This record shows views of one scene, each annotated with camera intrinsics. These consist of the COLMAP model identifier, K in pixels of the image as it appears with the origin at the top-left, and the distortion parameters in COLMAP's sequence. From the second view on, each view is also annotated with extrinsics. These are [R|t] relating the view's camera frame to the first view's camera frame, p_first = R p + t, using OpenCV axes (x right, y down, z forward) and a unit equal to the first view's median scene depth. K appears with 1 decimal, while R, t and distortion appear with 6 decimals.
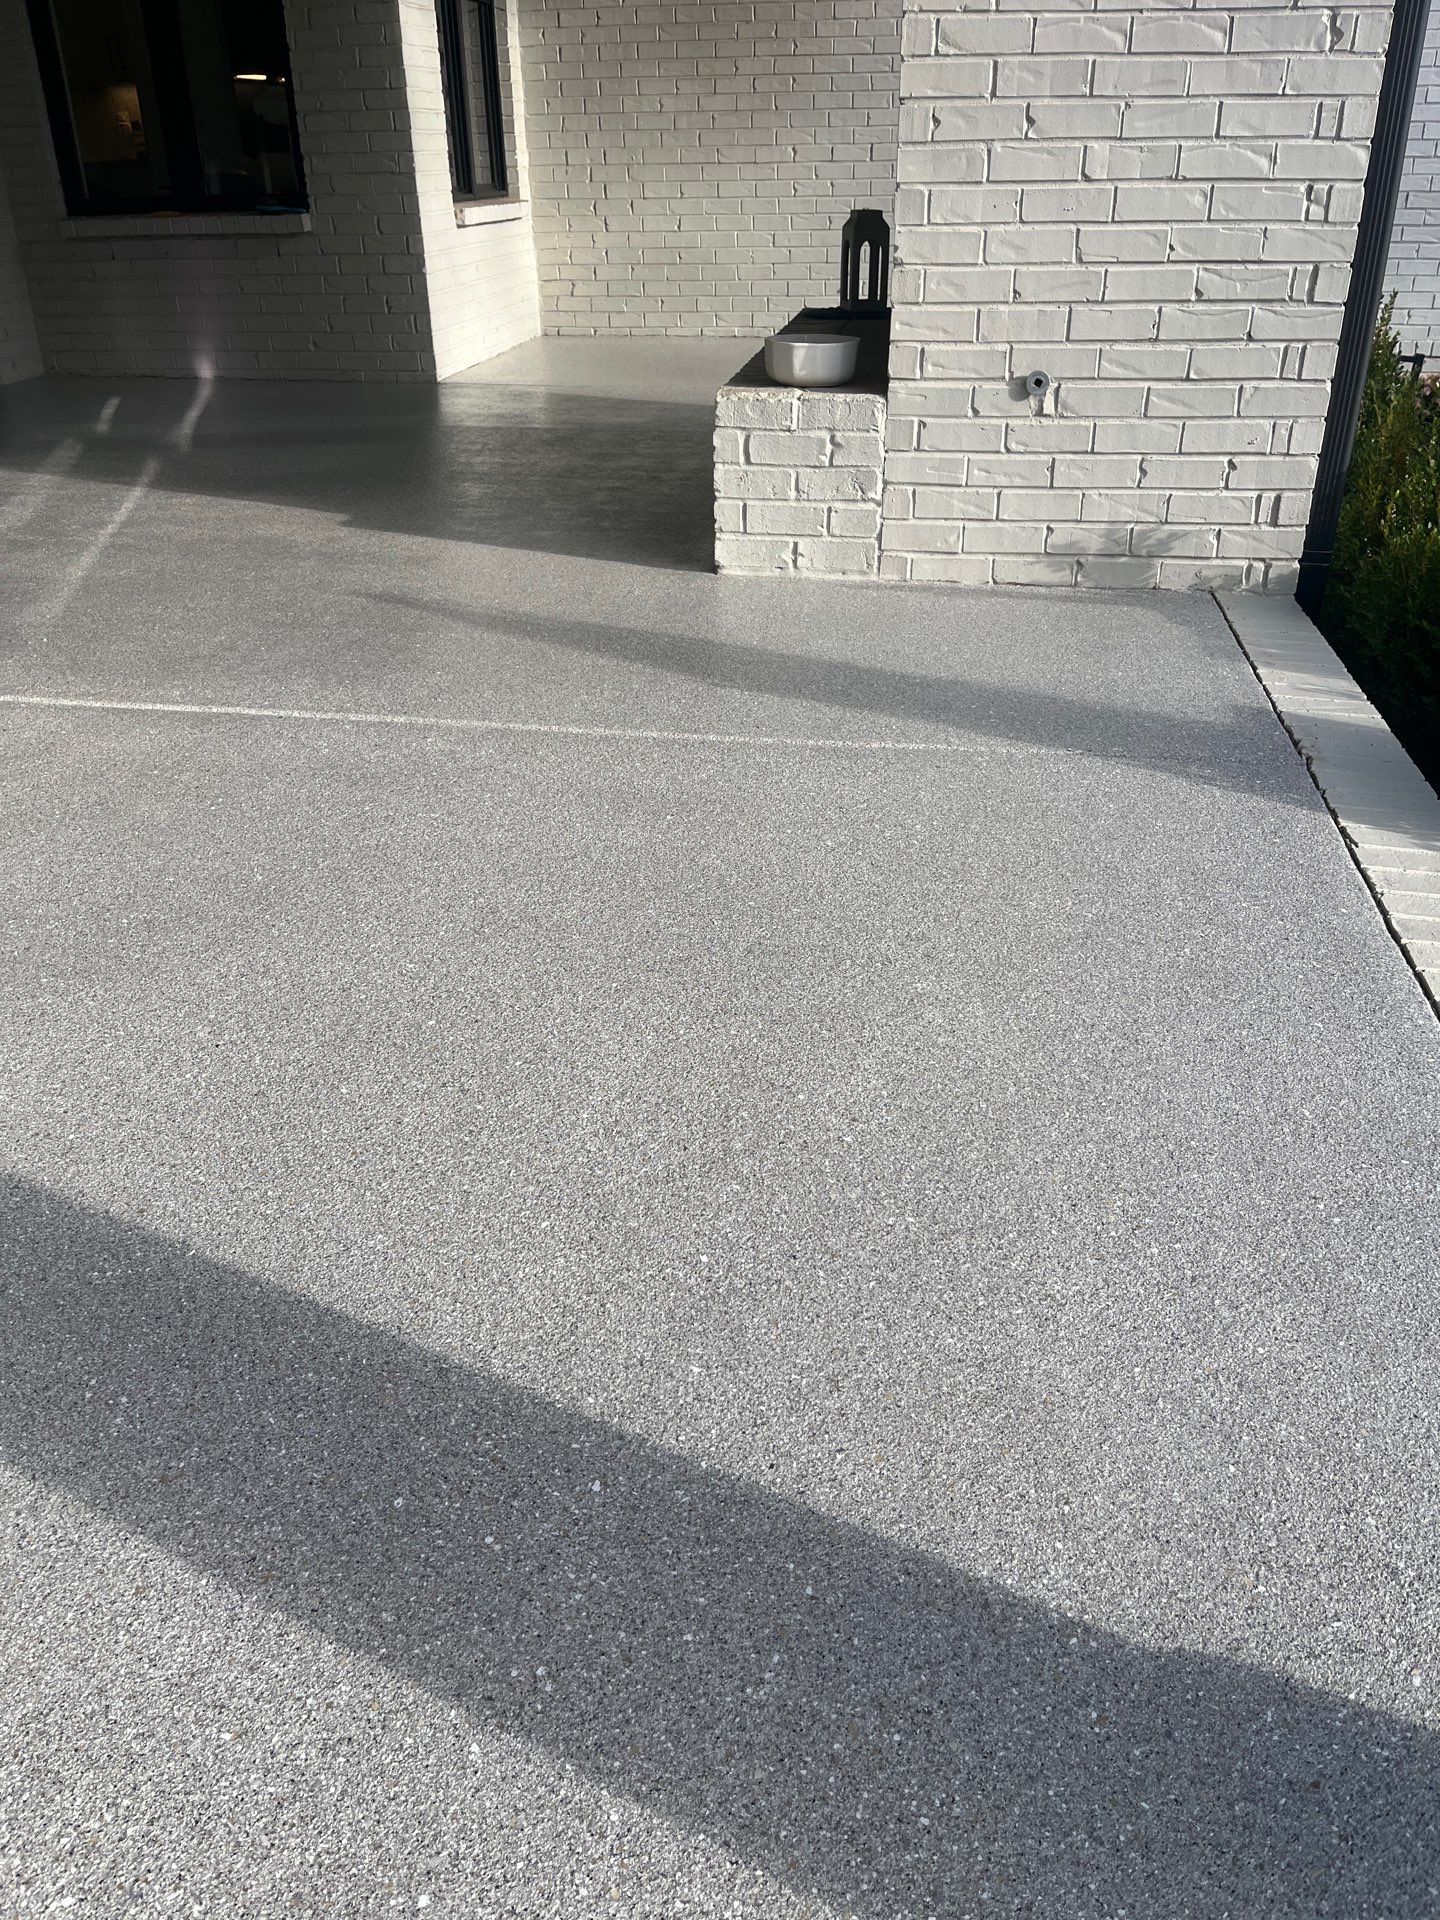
lens RADIAL K [[1455.5, 0, 717.9], [0, 1455.5, 1008.9], [0, 0, 1]] dist [0.070866, -0.115591]
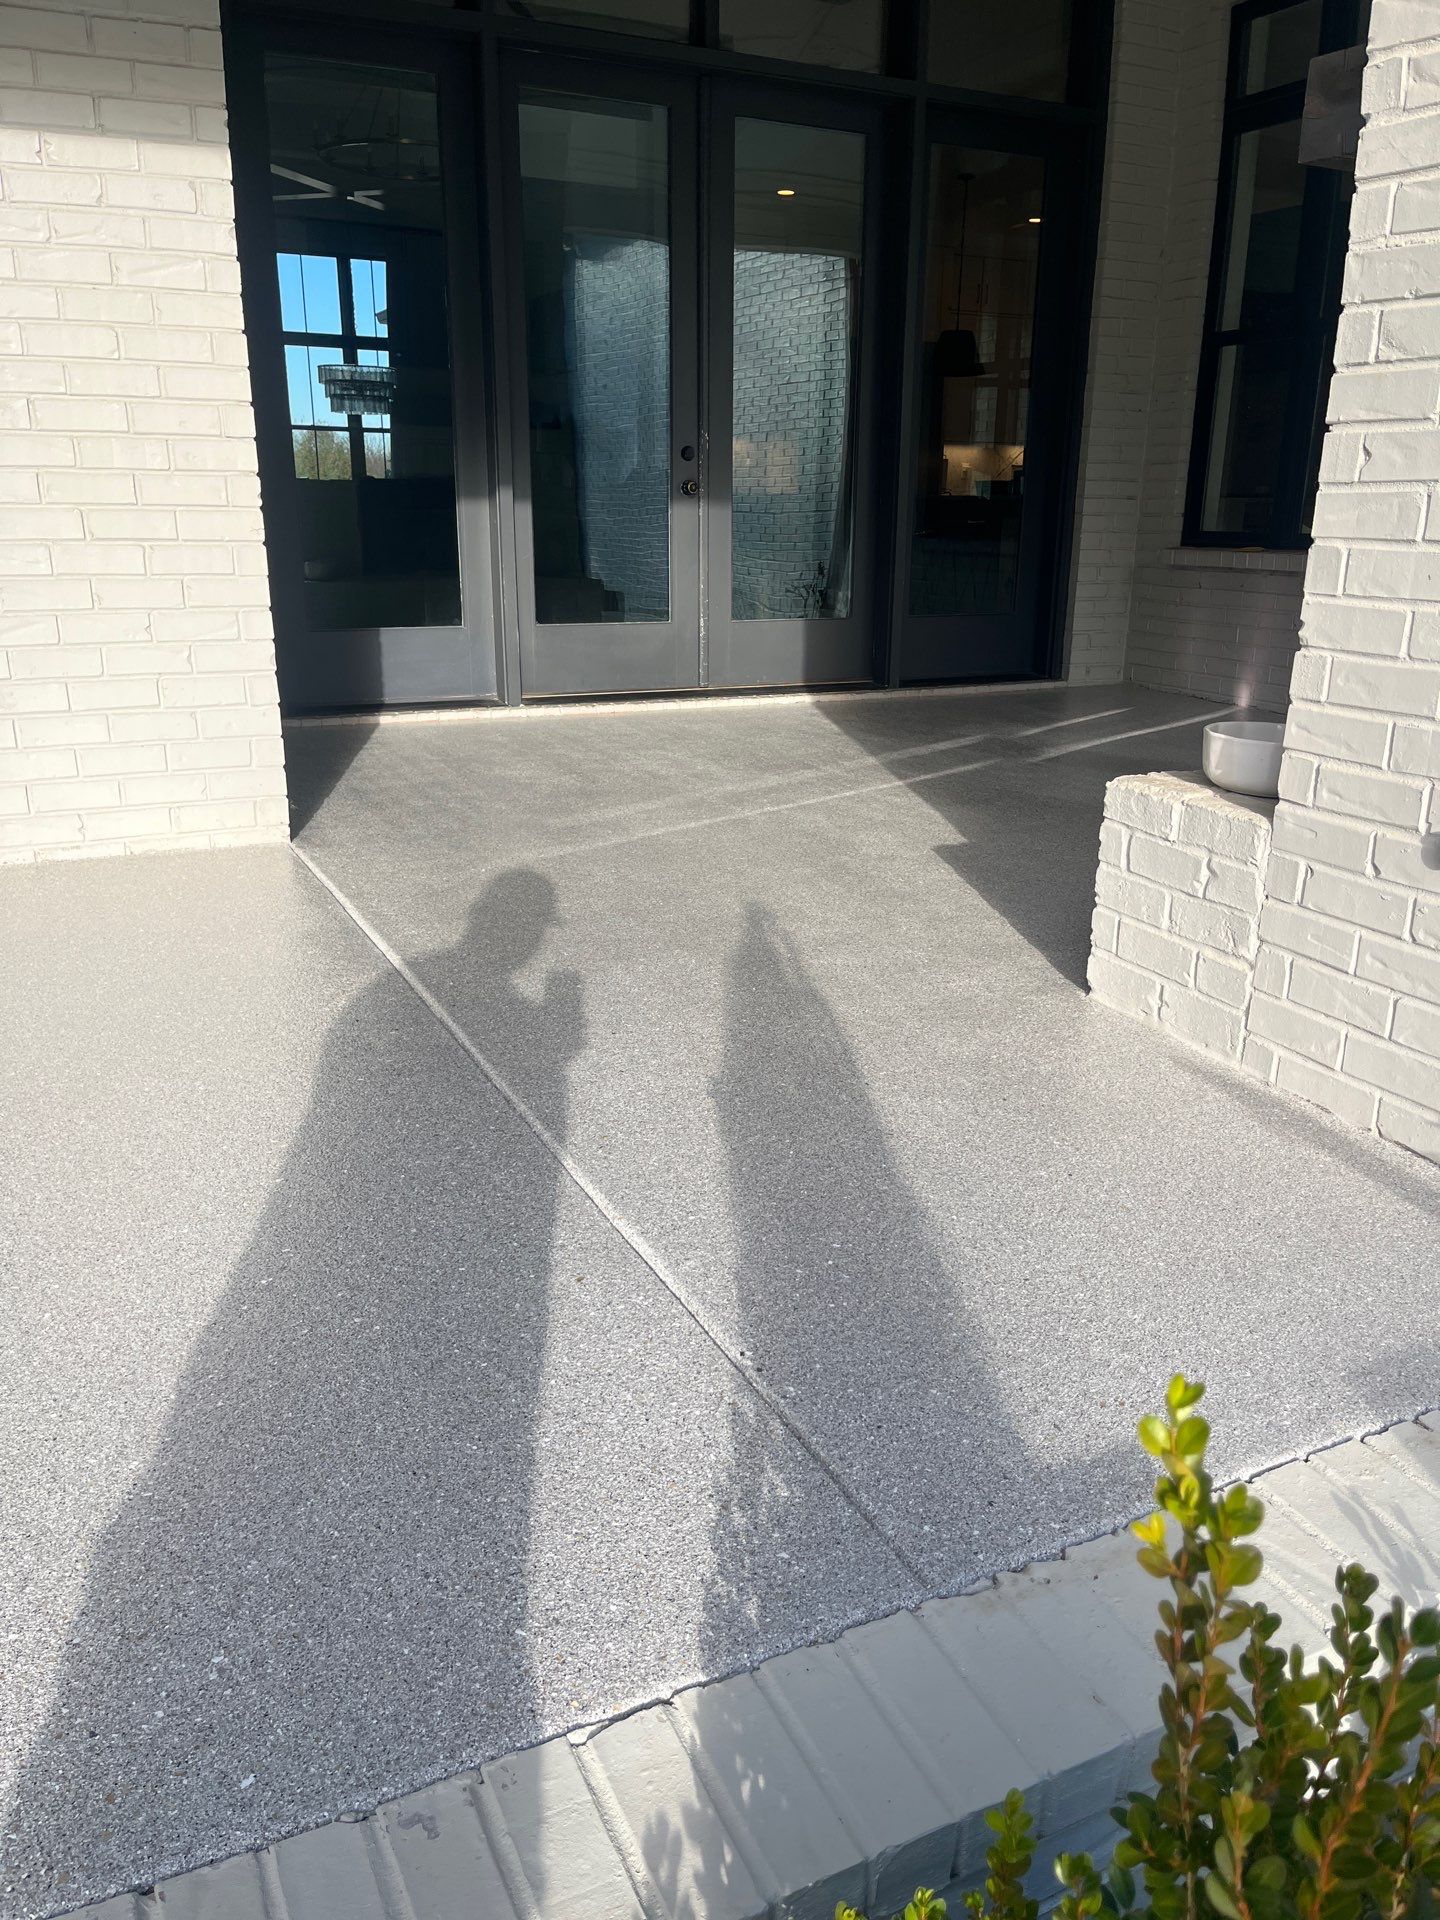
lens RADIAL K [[1493.3, 0, 735.6], [0, 1493.3, 962.7], [0, 0, 1]] dist [0.060677, -0.085422]
pose [[0.573319, 0.263967, -0.775646, 0.528341], [-0.433775, 0.900912, -0.014028, -0.242292], [0.695086, 0.344498, 0.631012, 0.414757]]
